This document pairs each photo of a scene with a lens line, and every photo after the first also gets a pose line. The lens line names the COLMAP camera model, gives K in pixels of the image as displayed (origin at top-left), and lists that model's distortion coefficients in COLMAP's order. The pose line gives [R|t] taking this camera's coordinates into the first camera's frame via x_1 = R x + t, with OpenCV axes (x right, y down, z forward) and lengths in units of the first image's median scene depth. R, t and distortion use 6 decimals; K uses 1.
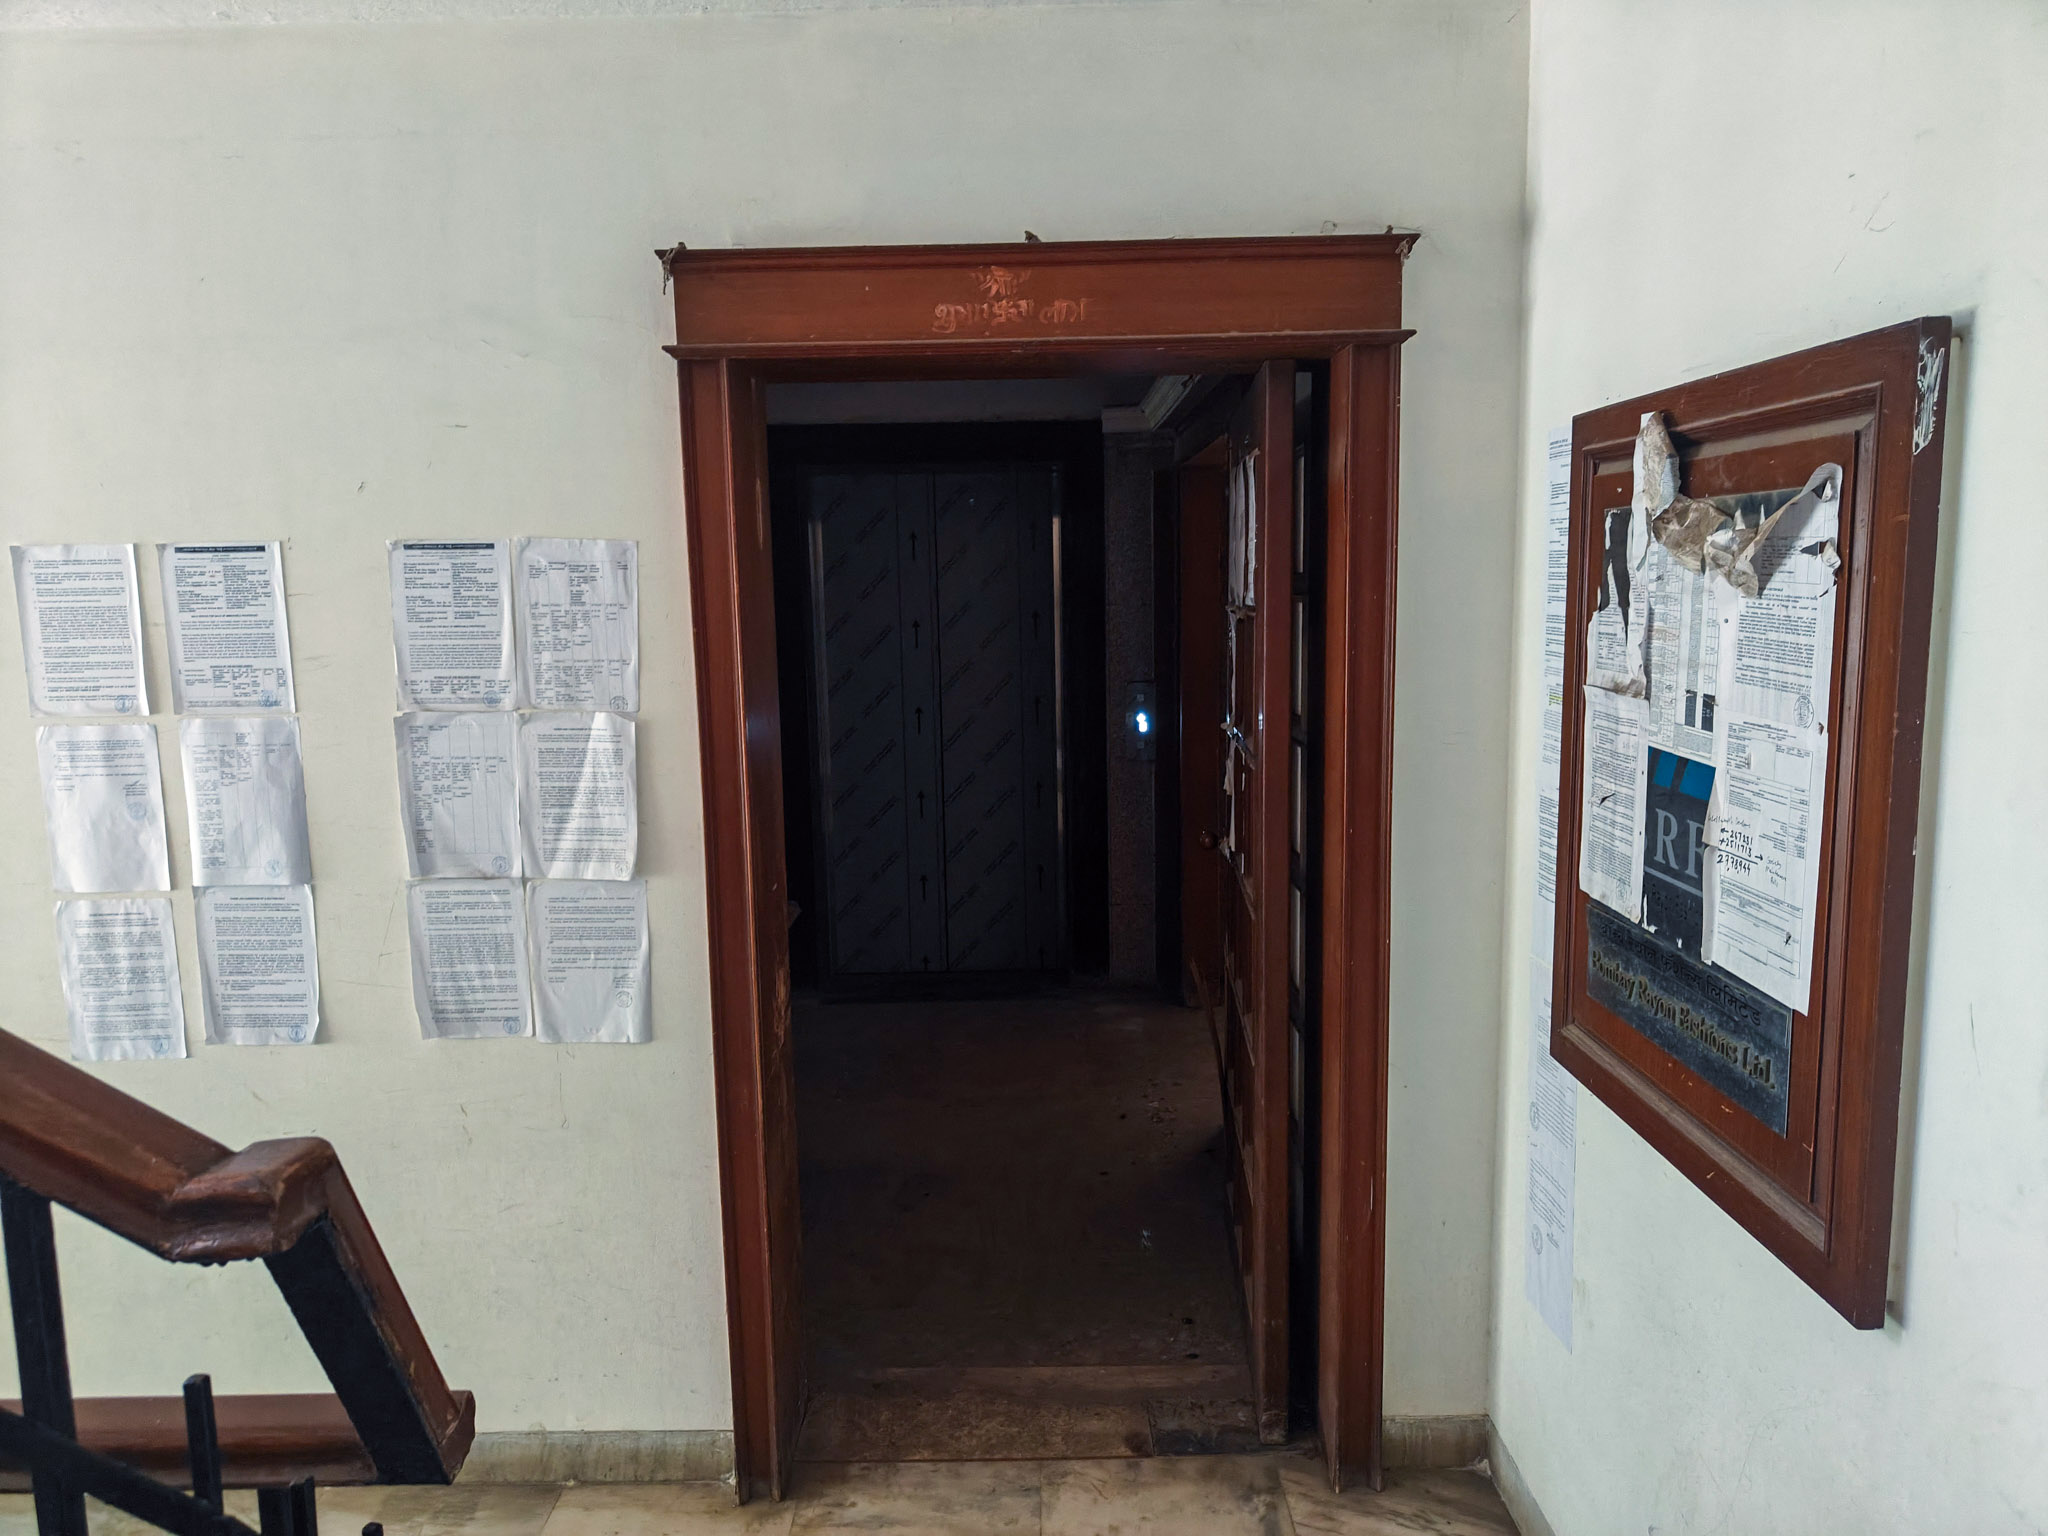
lens RADIAL K [[1446.4, 0, 1025.0], [0, 1446.4, 777.2], [0, 0, 1]] dist [-0.004541, 0.019880]
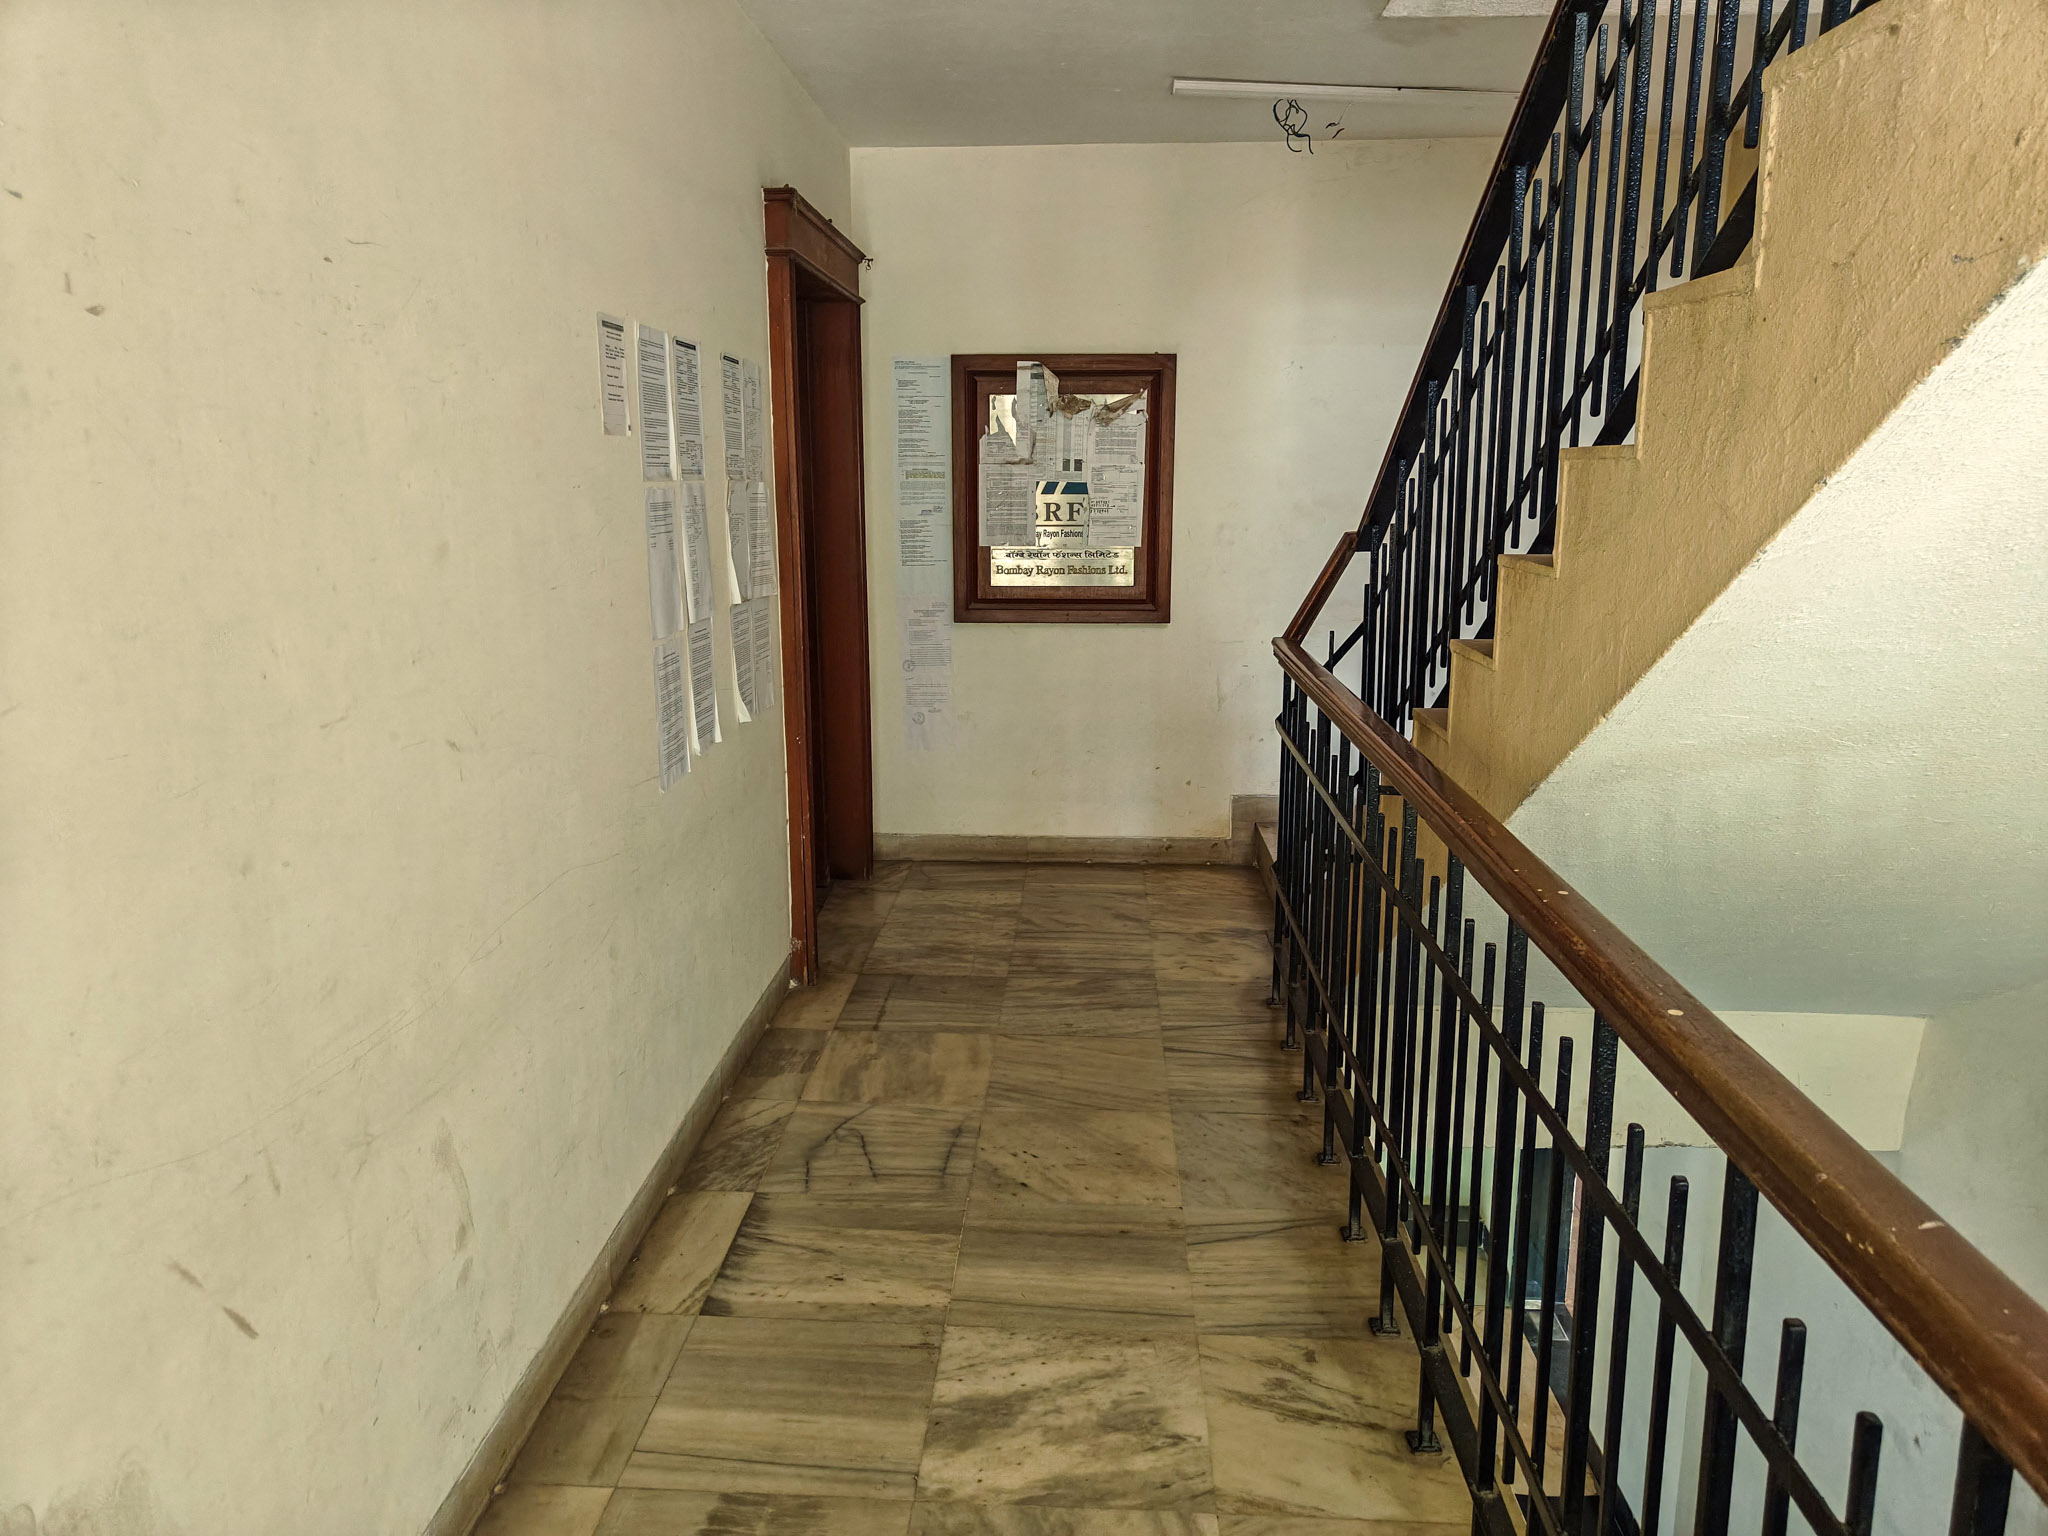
lens RADIAL K [[1446.4, 0, 1024.9], [0, 1446.4, 764.4], [0, 0, 1]] dist [-0.004541, 0.019880]
pose [[0.046672, -0.179559, 0.982639, -1.795452], [0.139485, 0.975245, 0.171583, 0.021723], [-0.989124, 0.129055, 0.070562, 0.654417]]
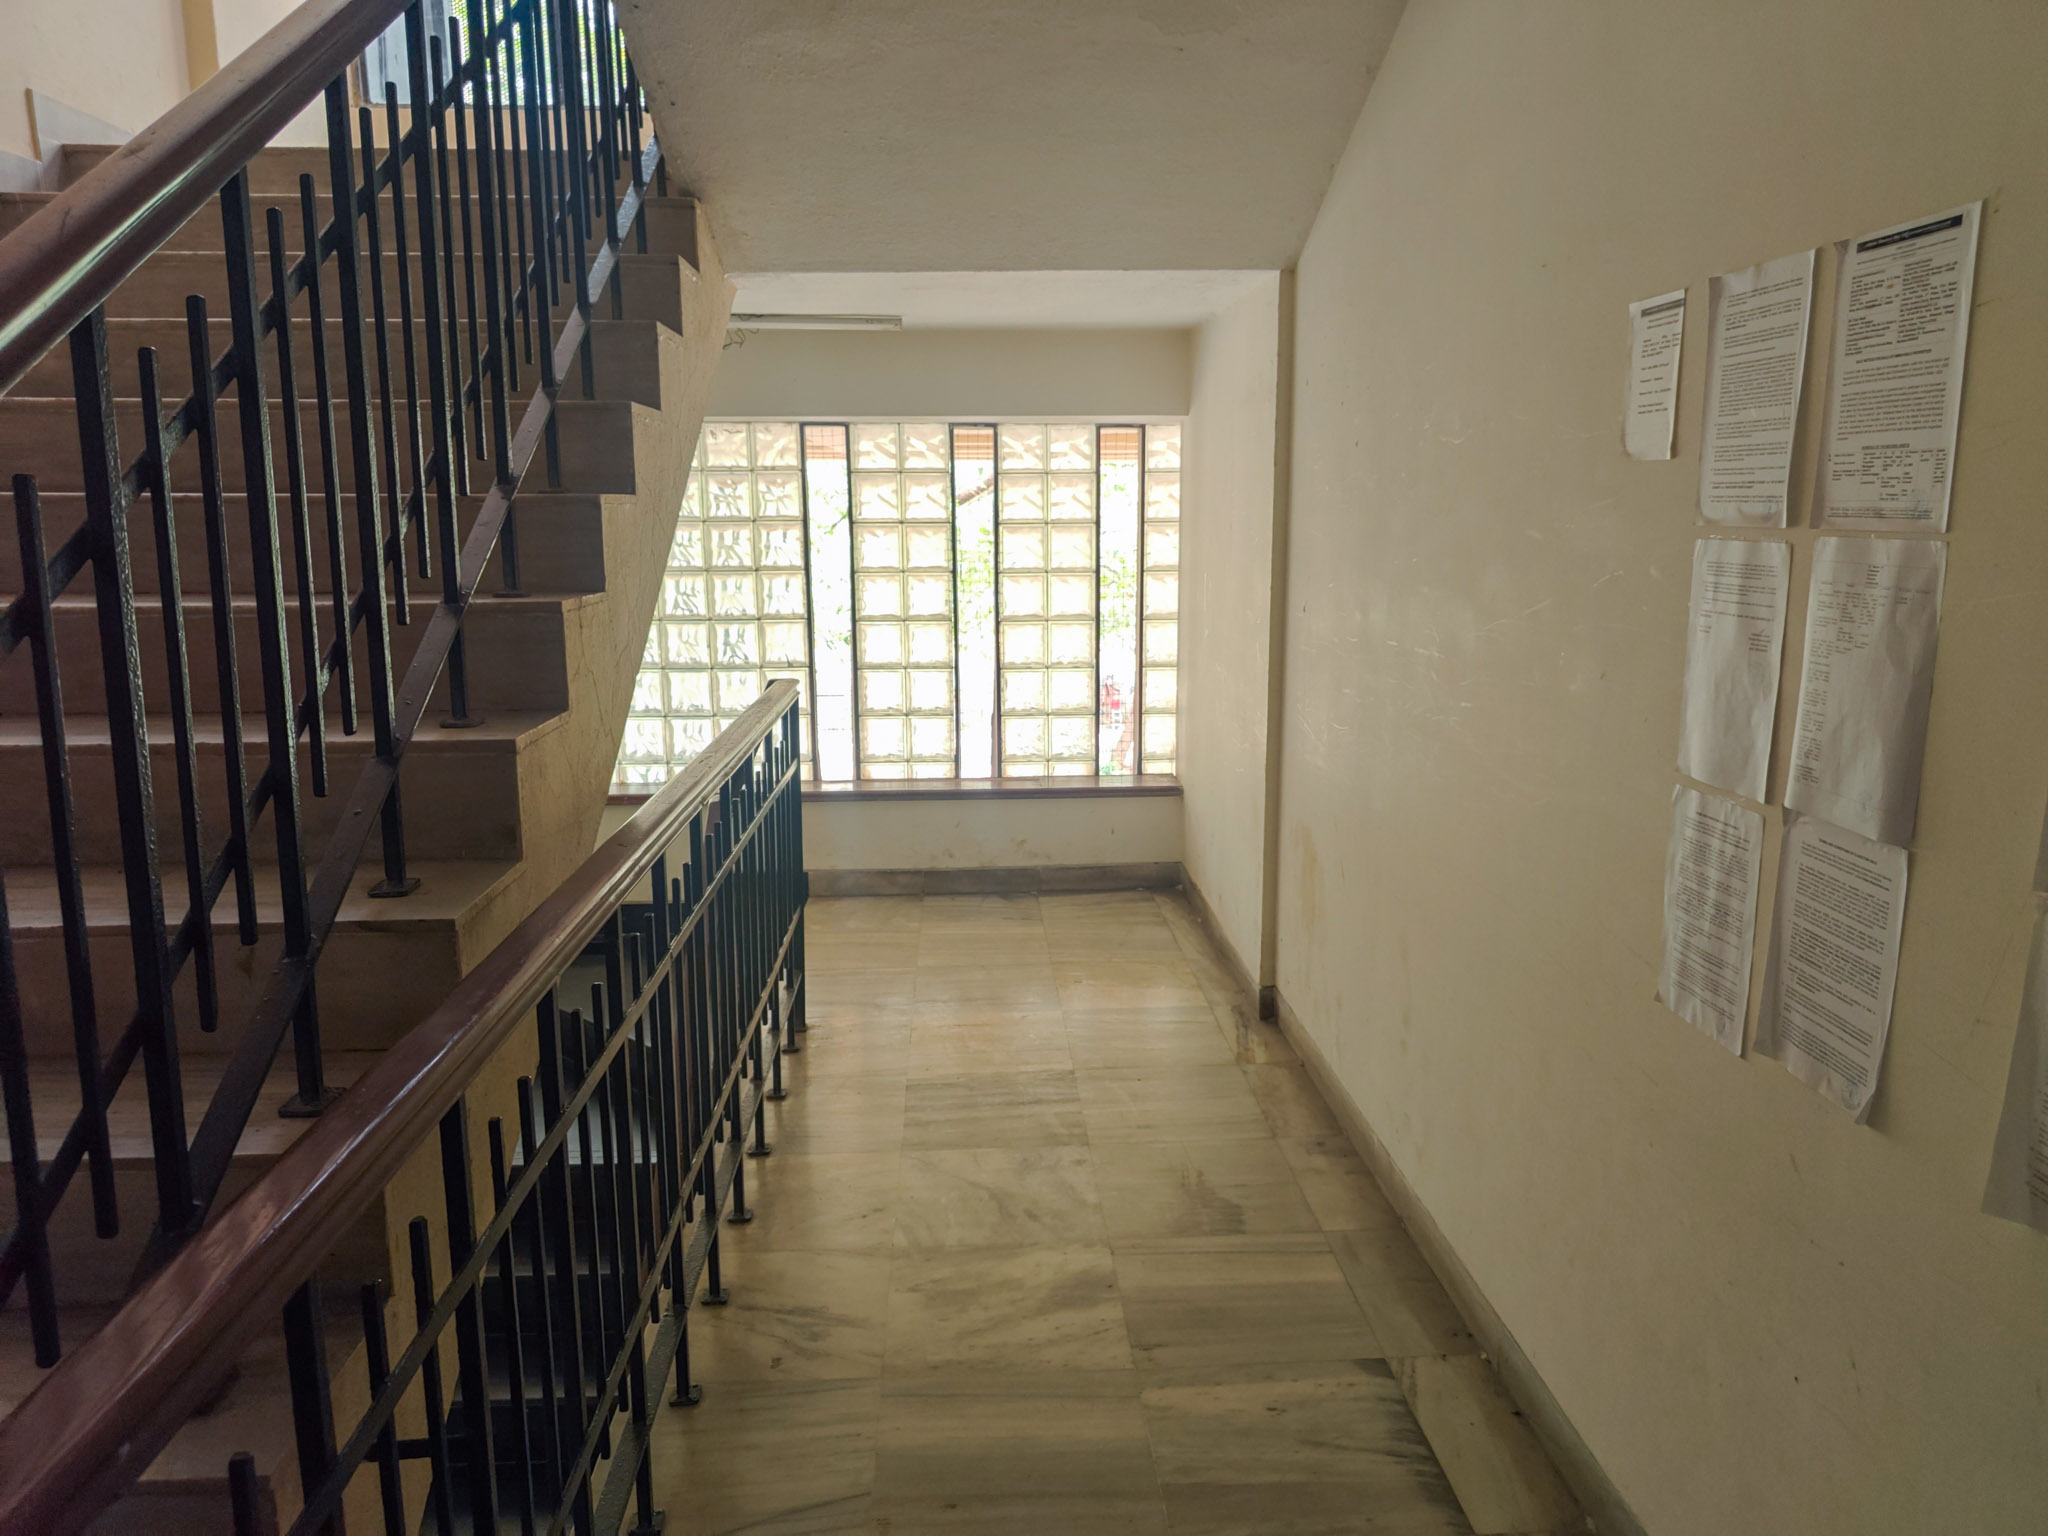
lens RADIAL K [[1446.4, 0, 1023.8], [0, 1446.4, 768.8], [0, 0, 1]] dist [-0.004541, 0.019880]
pose [[0.052308, 0.201113, -0.978171, 0.020661], [-0.130421, 0.972498, 0.192972, -0.018678], [0.990078, 0.117480, 0.077099, 0.628819]]
